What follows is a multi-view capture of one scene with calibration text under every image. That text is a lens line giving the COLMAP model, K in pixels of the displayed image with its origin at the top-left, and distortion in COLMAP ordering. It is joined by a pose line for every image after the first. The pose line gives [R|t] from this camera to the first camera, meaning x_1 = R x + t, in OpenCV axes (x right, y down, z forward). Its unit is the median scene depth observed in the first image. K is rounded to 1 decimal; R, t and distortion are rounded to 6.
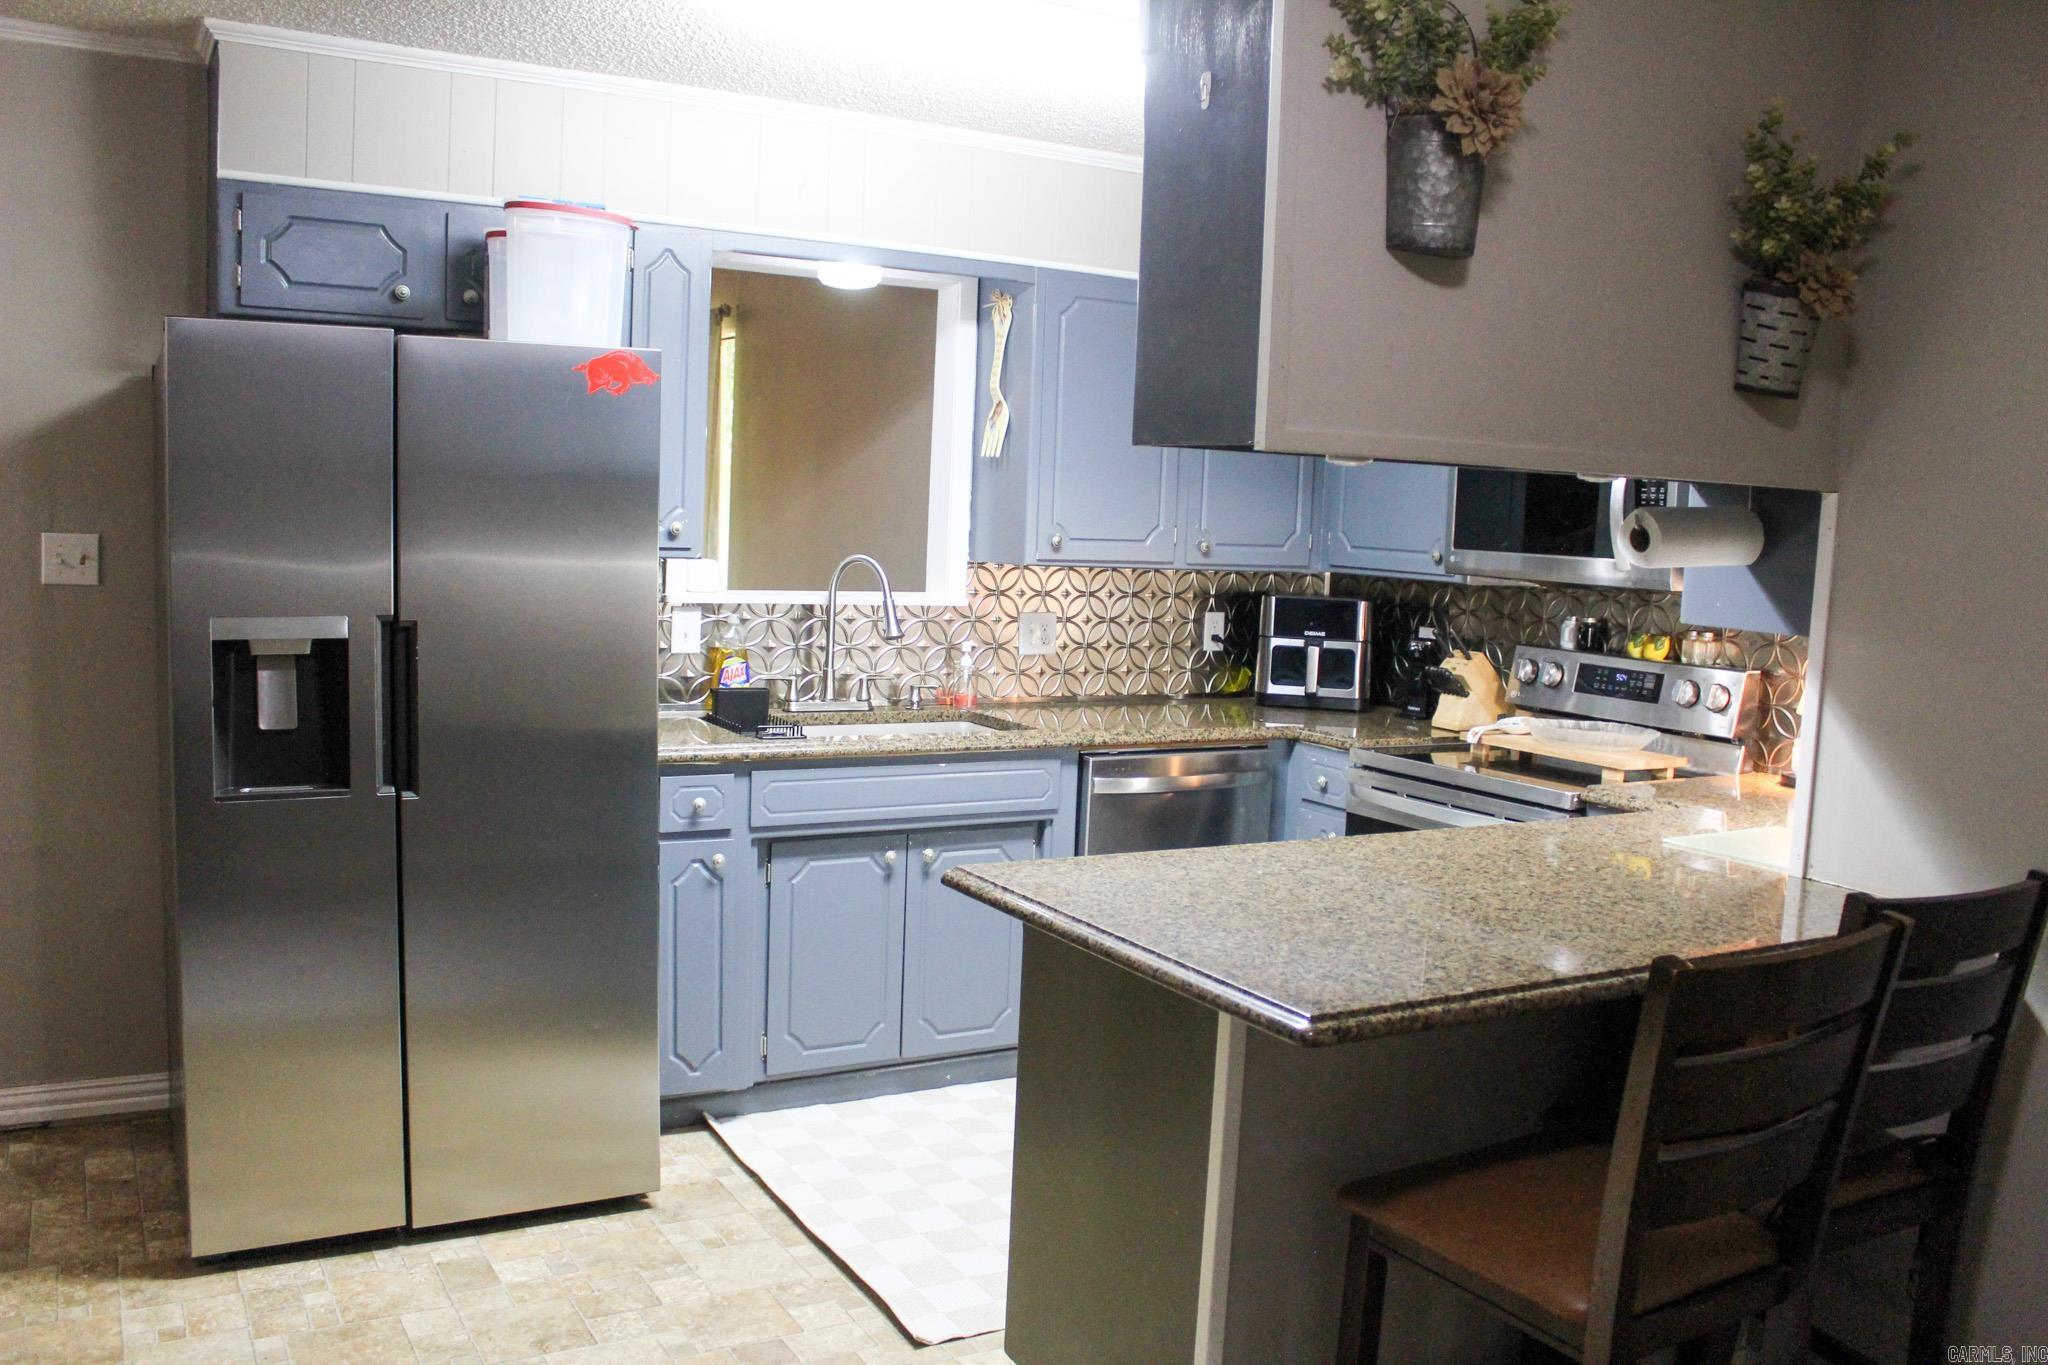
lens RADIAL K [[1705.7, 0, 1024.0], [0, 1705.7, 682.5], [0, 0, 1]] dist [-0.164237, 0.145629]
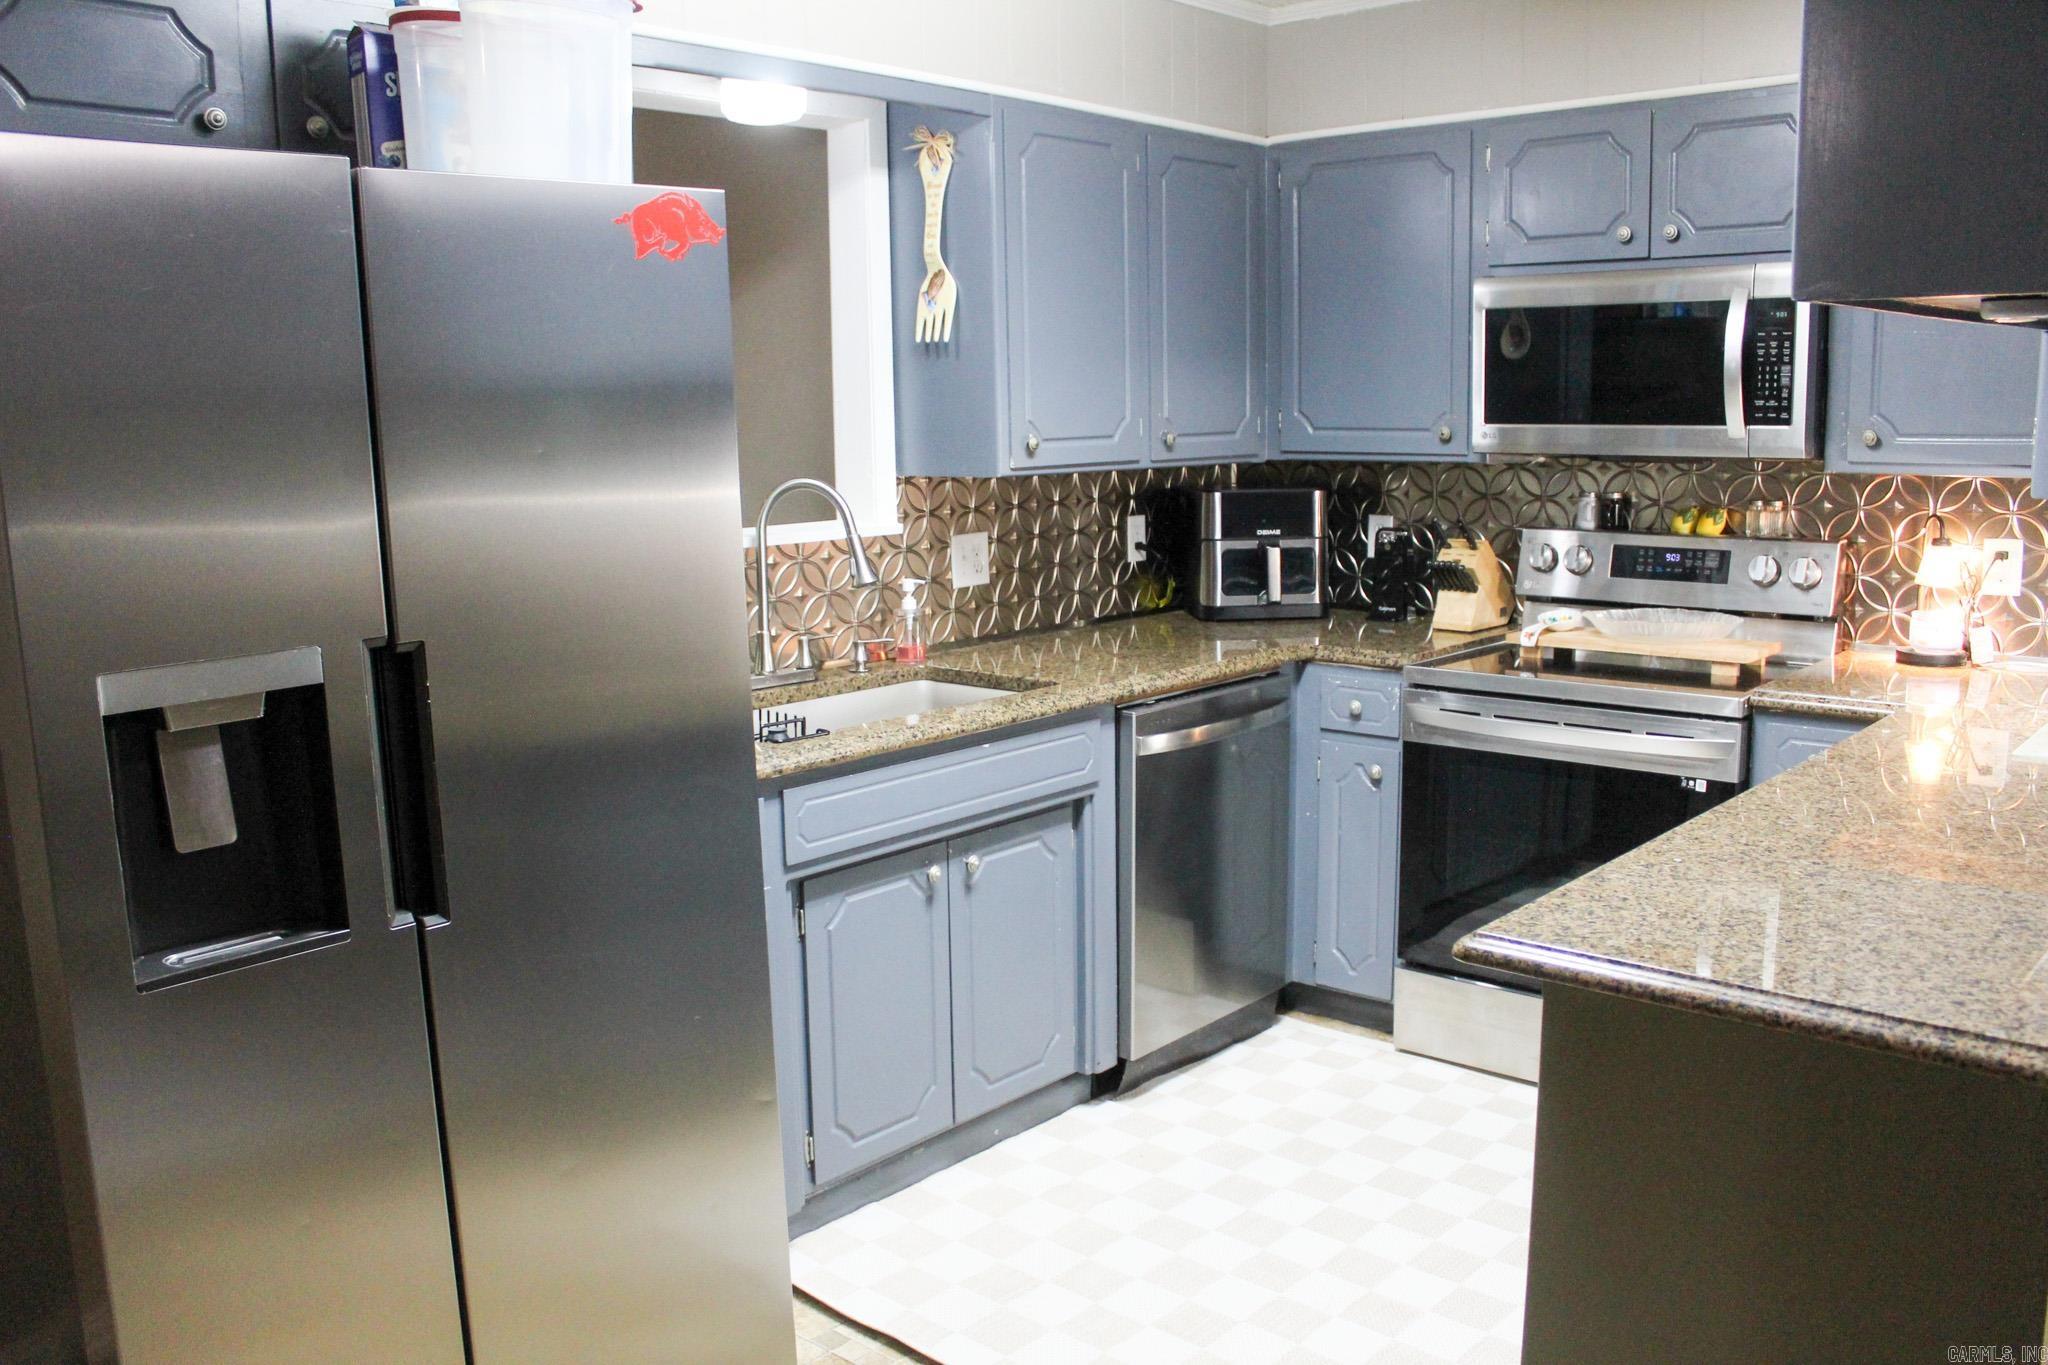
lens RADIAL K [[1705.7, 0, 1024.0], [0, 1705.7, 682.5], [0, 0, 1]] dist [-0.164237, 0.145629]
pose [[0.948852, -0.106269, 0.297300, -0.235603], [0.086712, 0.993155, 0.078255, -0.035192], [-0.303581, -0.048473, 0.951572, 0.244888]]
